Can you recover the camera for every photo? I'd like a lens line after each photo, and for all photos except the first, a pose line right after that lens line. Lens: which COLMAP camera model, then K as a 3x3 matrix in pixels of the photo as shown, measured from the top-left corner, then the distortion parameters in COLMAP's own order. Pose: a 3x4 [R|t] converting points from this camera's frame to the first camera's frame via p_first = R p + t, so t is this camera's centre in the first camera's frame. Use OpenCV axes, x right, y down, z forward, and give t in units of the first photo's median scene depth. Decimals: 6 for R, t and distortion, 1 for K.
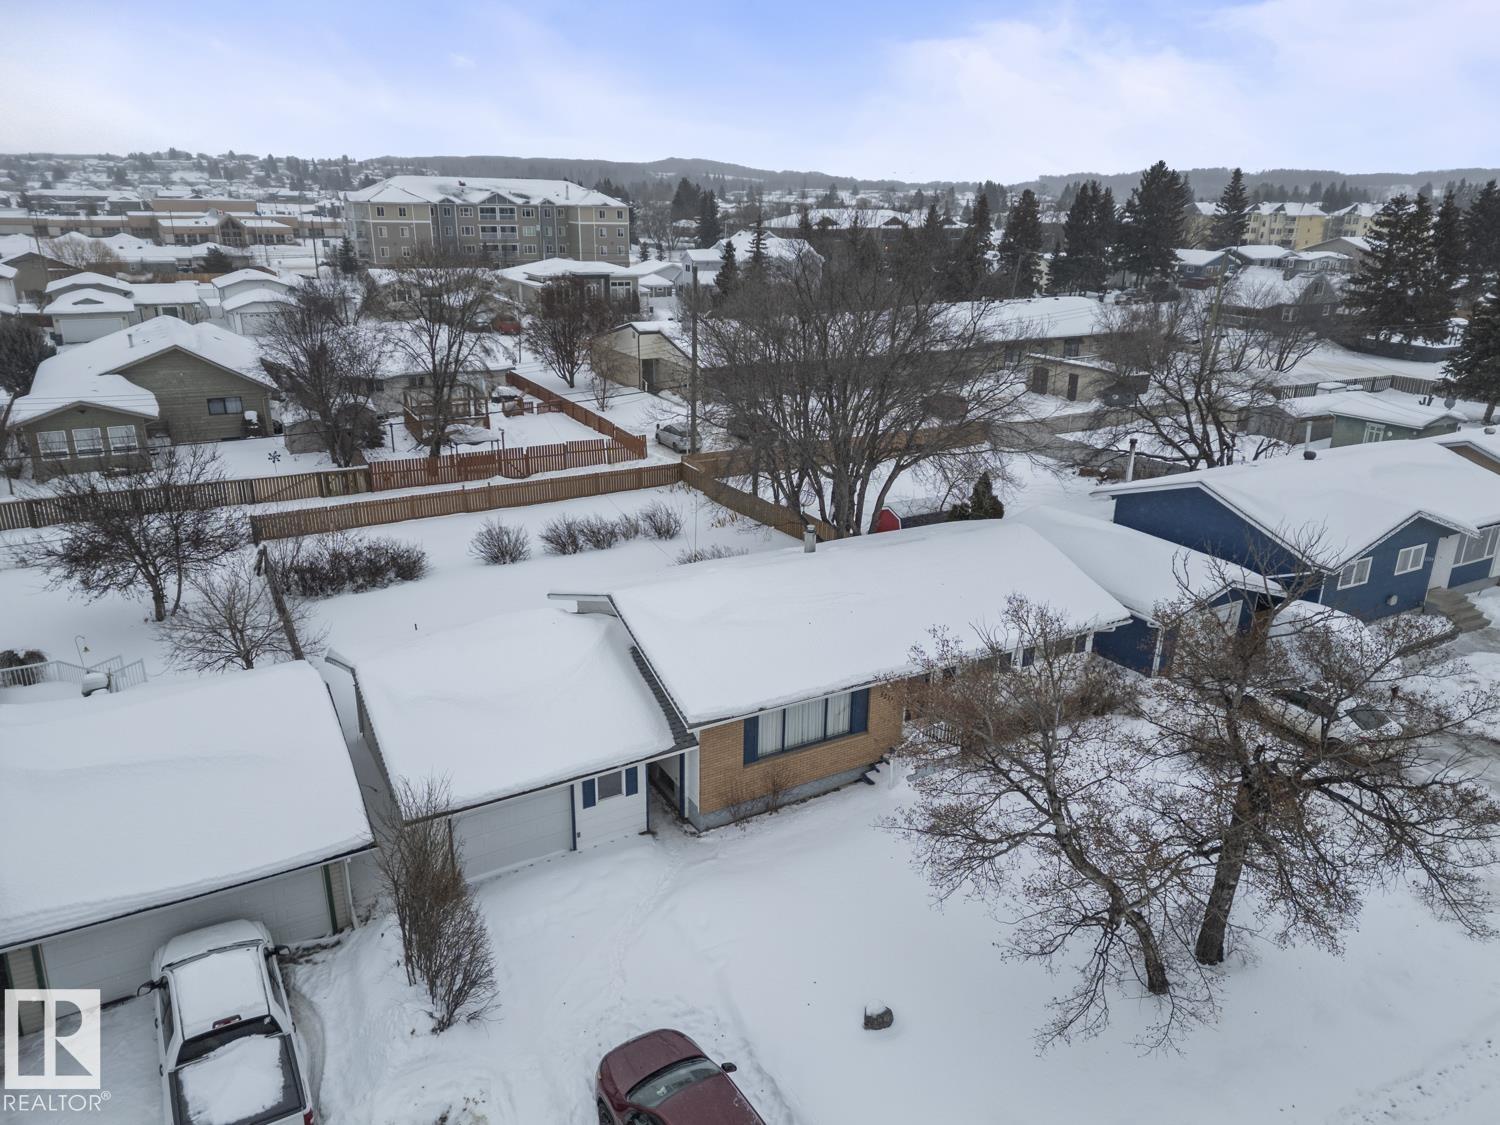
lens RADIAL K [[1065.3, 0, 756.2], [0, 1065.3, 555.1], [0, 0, 1]] dist [0.101368, -0.097553]
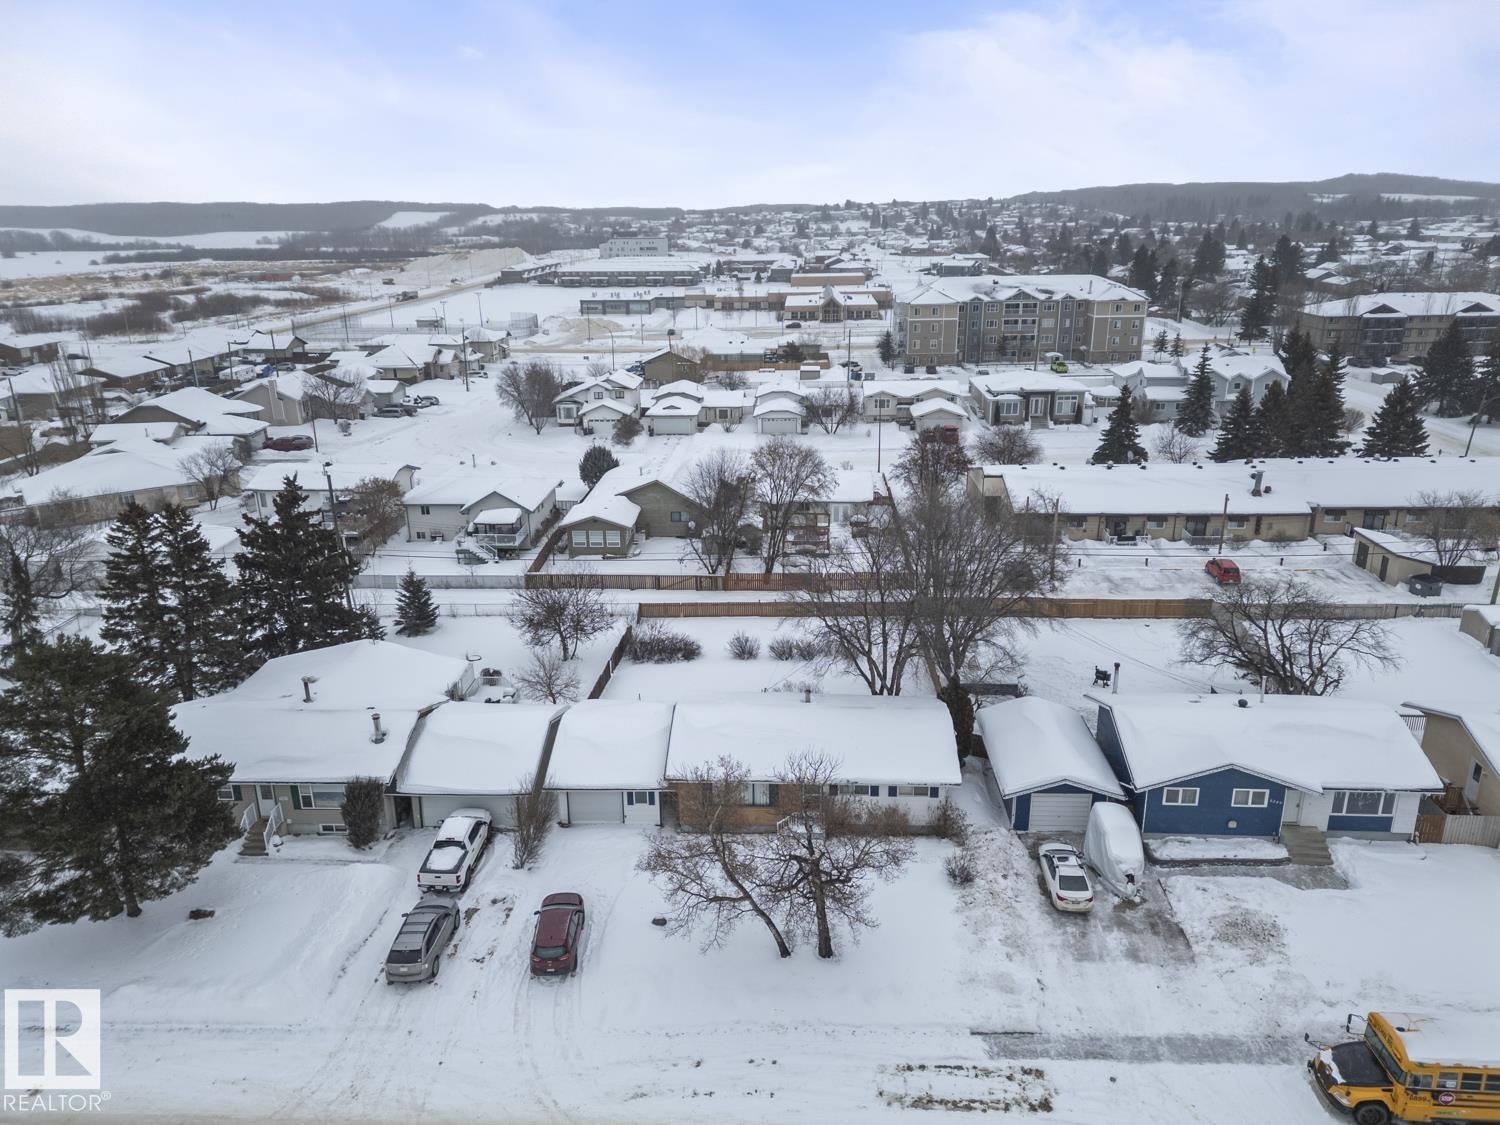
lens RADIAL K [[1085.7, 0, 750.0], [0, 1085.7, 562.5], [0, 0, 1]] dist [0.125848, -0.145652]
pose [[0.838872, 0.143992, -0.524938, 0.847597], [-0.148120, 0.988371, 0.034411, -0.268075], [0.523788, 0.048888, 0.850445, -0.572320]]
